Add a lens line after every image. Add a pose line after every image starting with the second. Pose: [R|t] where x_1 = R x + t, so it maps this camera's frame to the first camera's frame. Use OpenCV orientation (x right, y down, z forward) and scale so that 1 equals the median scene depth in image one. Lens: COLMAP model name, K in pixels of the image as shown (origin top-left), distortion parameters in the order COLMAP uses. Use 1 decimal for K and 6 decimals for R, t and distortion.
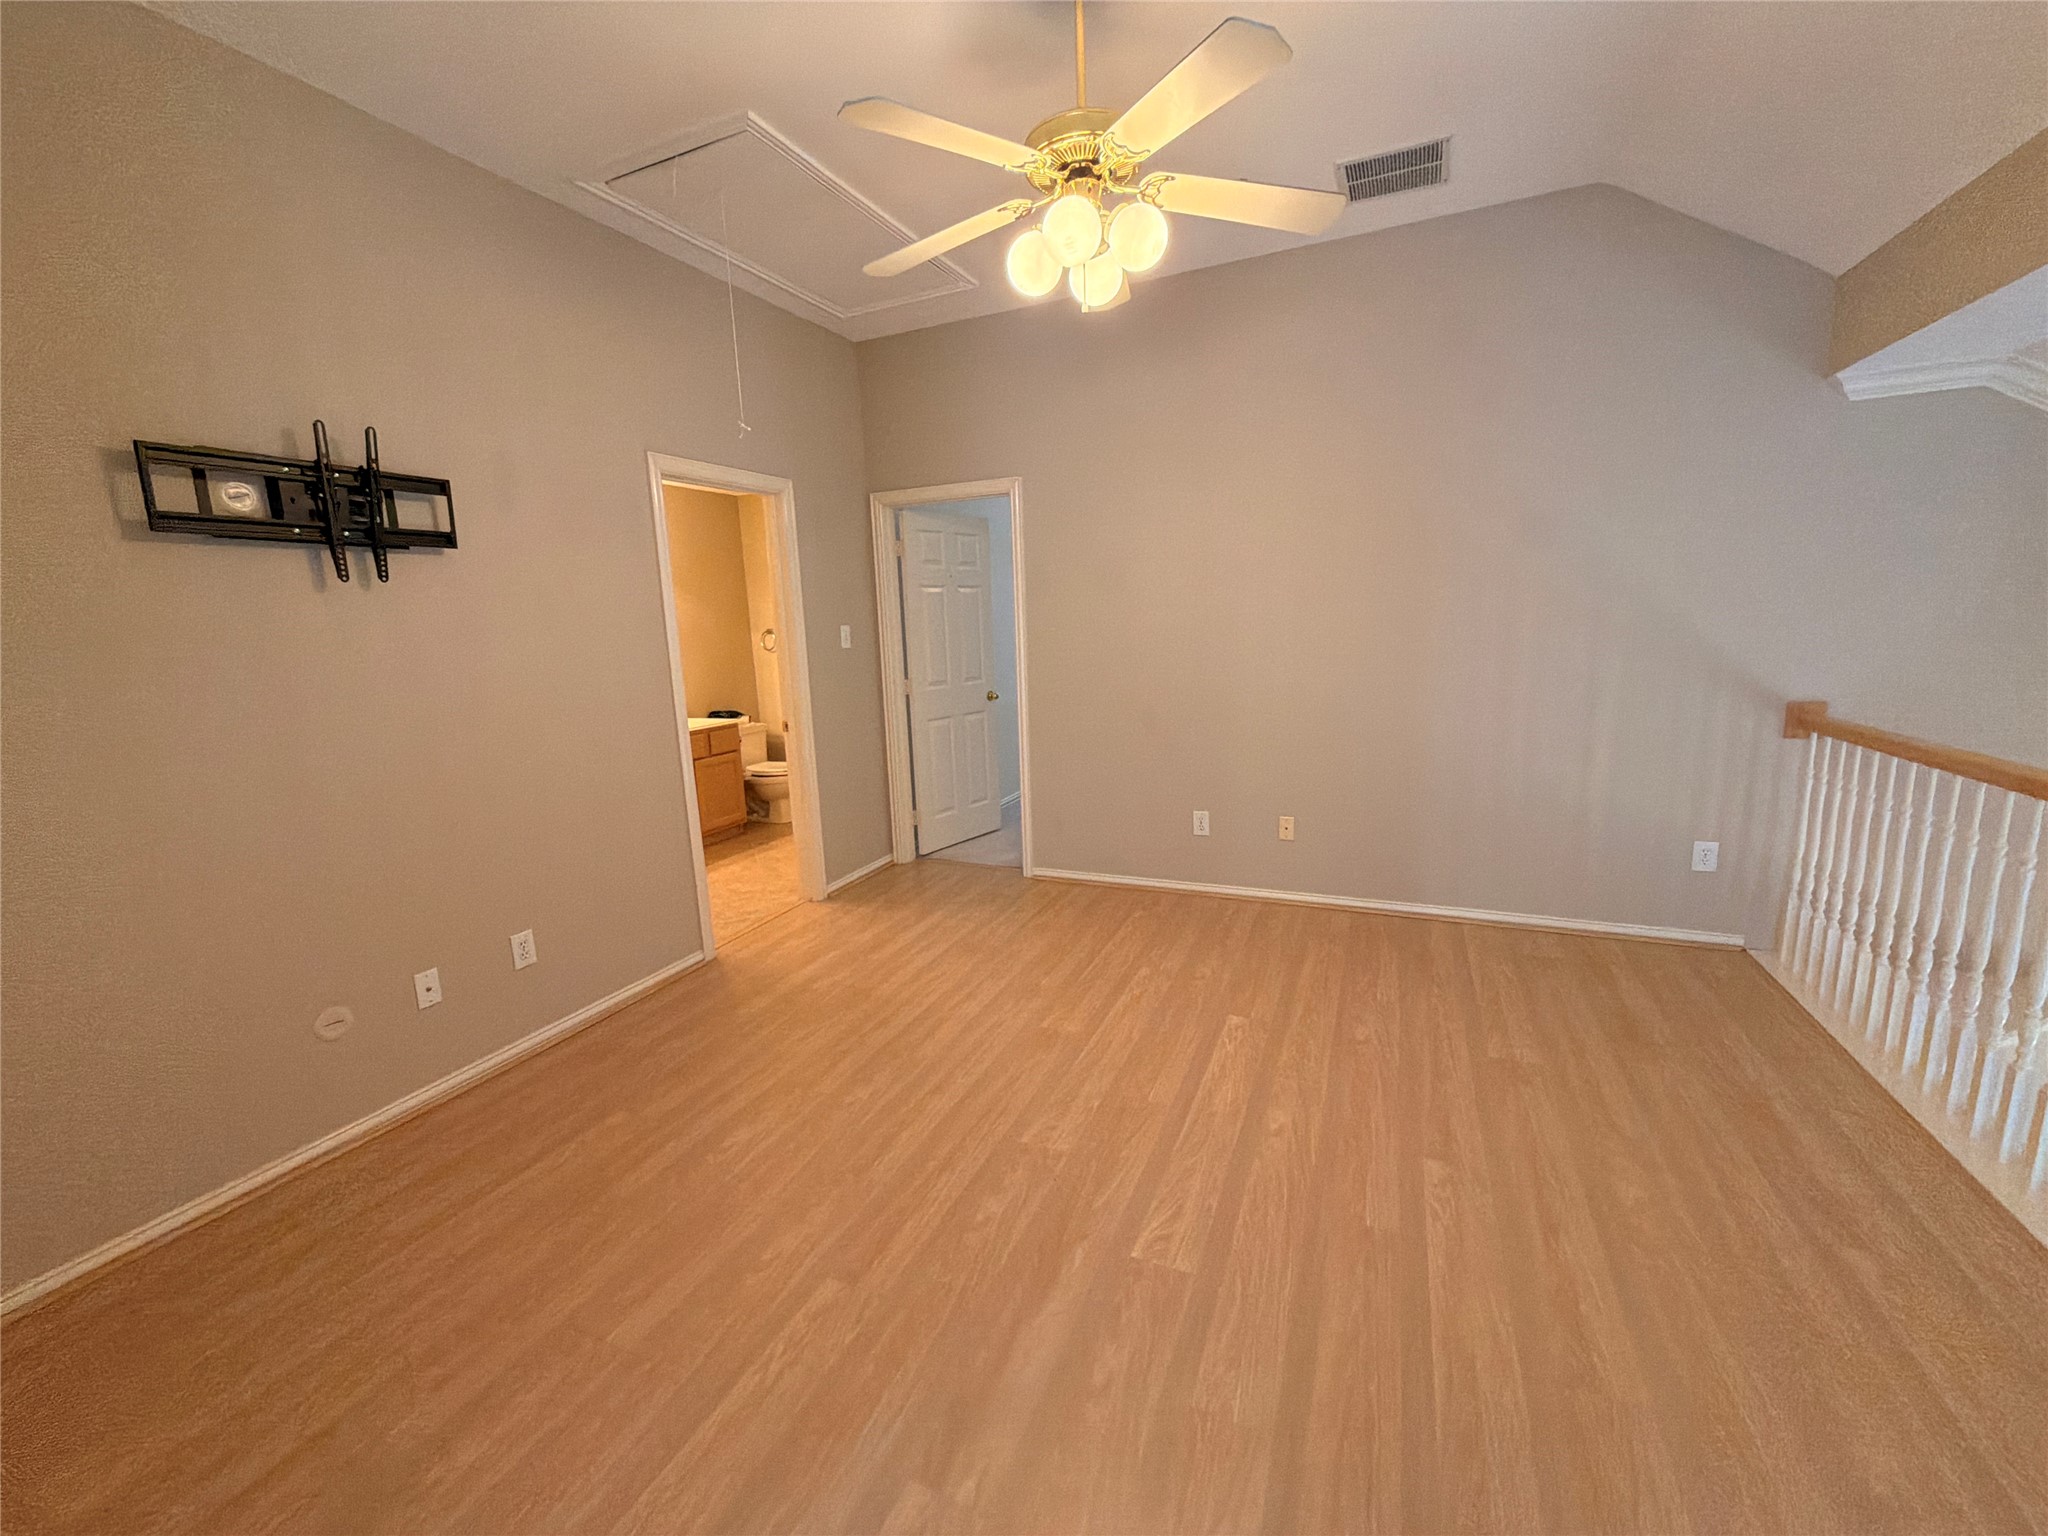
lens RADIAL K [[817.7, 0, 1024.0], [0, 817.7, 768.0], [0, 0, 1]] dist [0.000743, 0.000085]
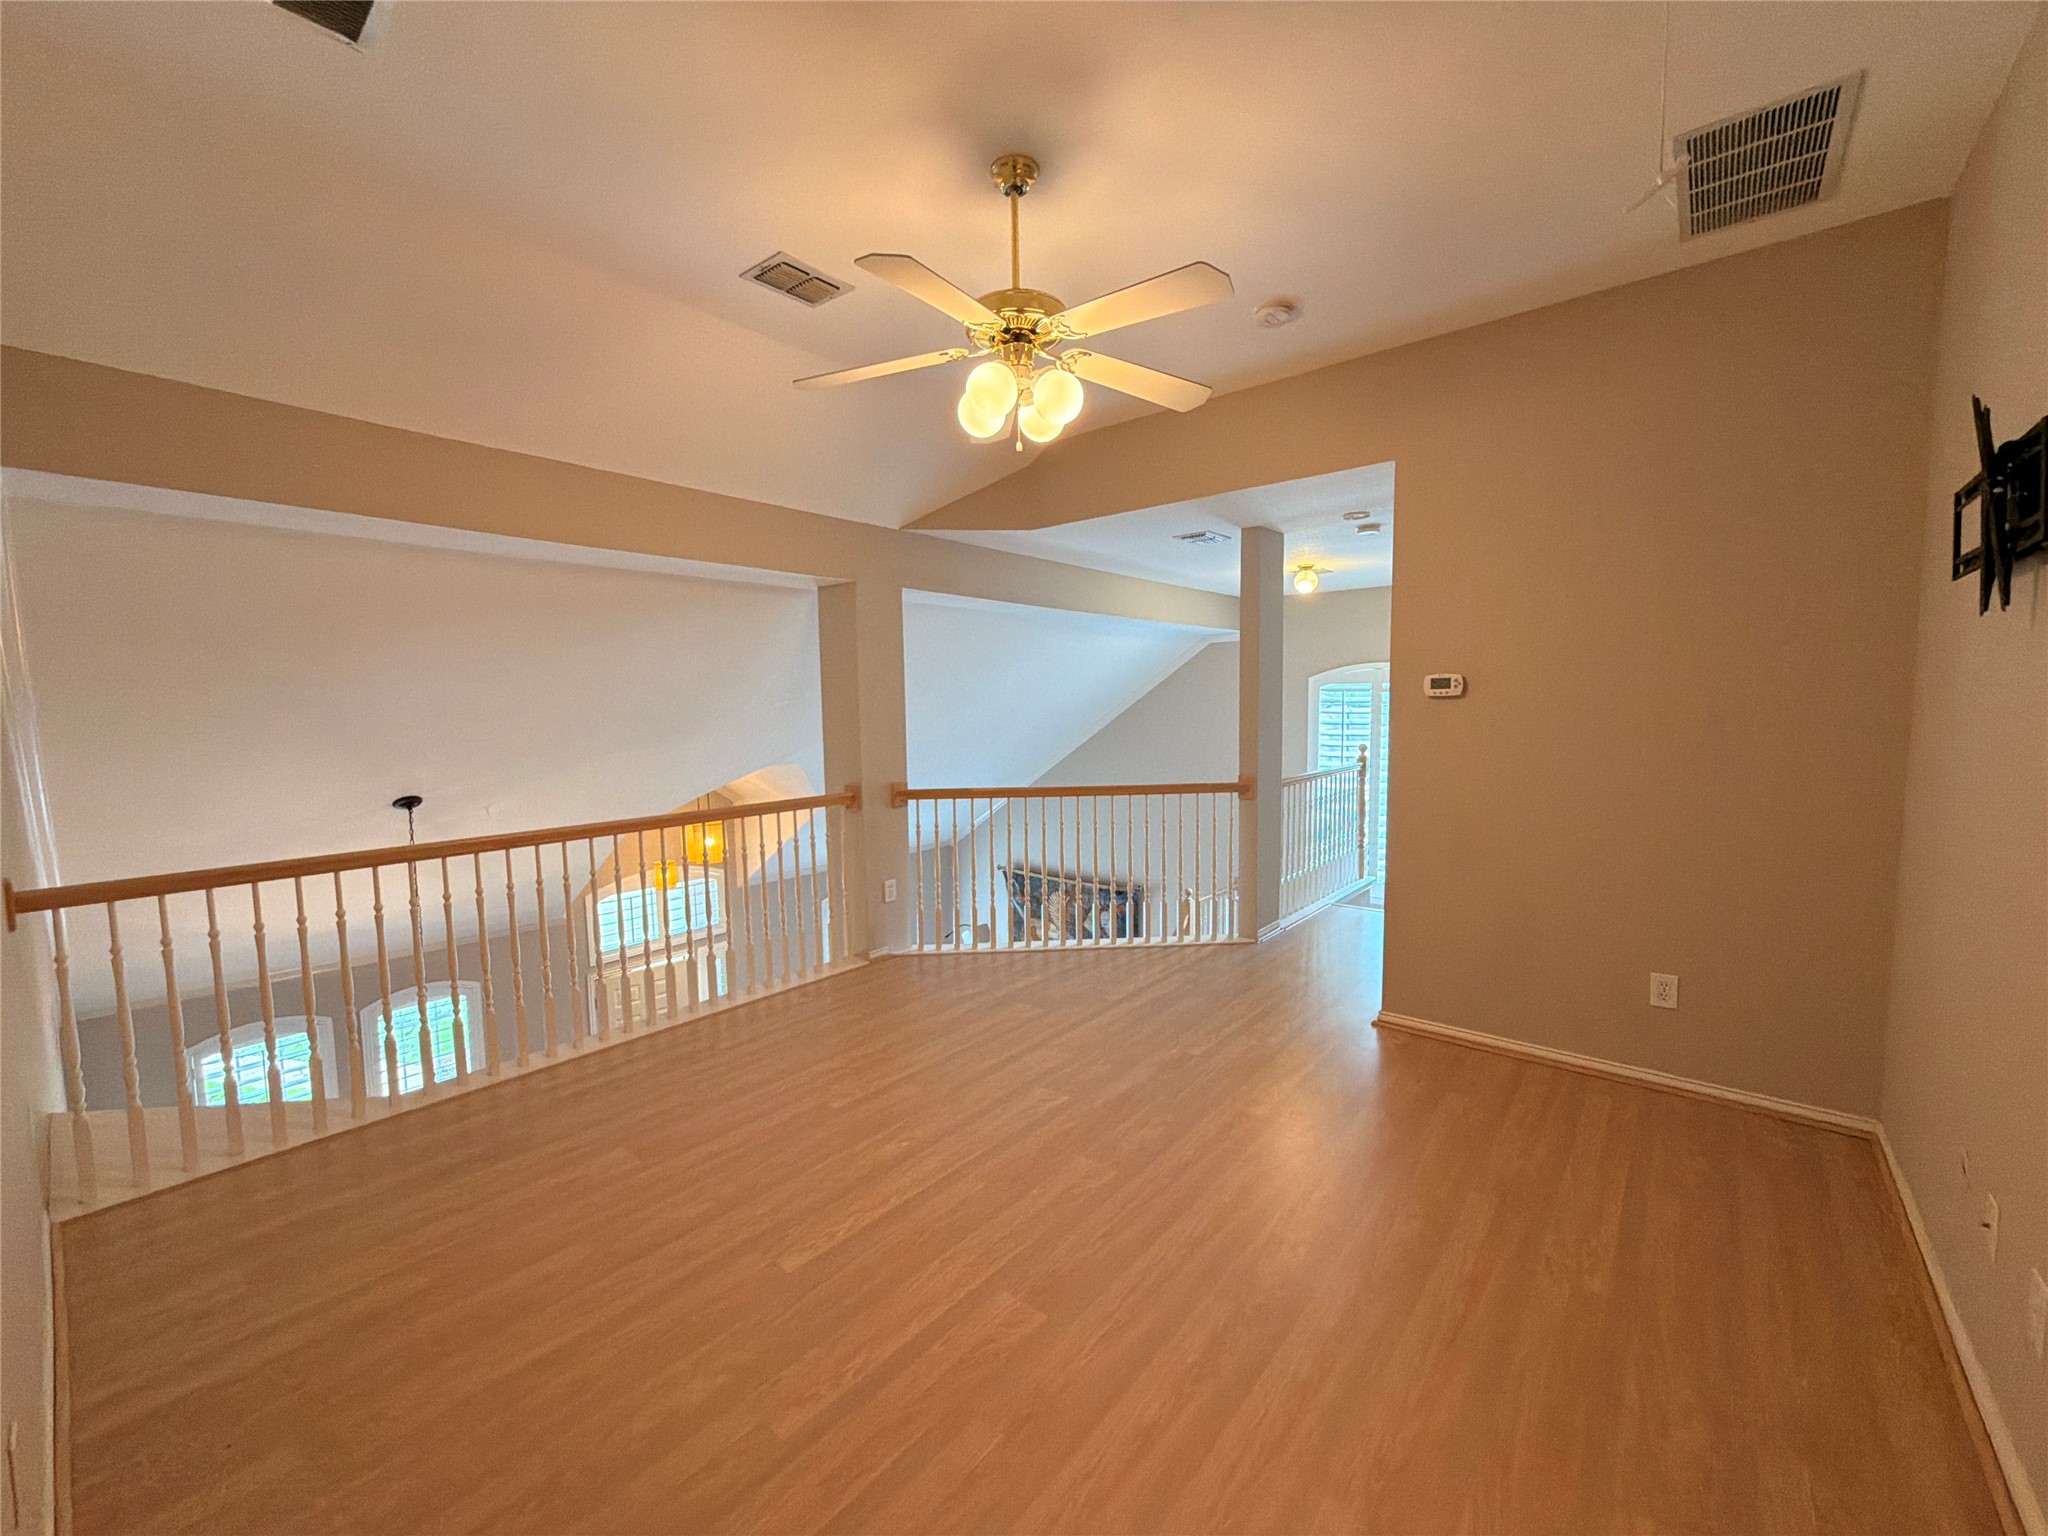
lens RADIAL K [[817.7, 0, 1024.0], [0, 817.7, 768.0], [0, 0, 1]] dist [0.000743, 0.000085]
pose [[-0.959689, 0.038071, 0.278475, -0.155133], [0.106776, 0.965886, 0.235929, -0.258560], [-0.259993, 0.256153, -0.931015, 1.407603]]
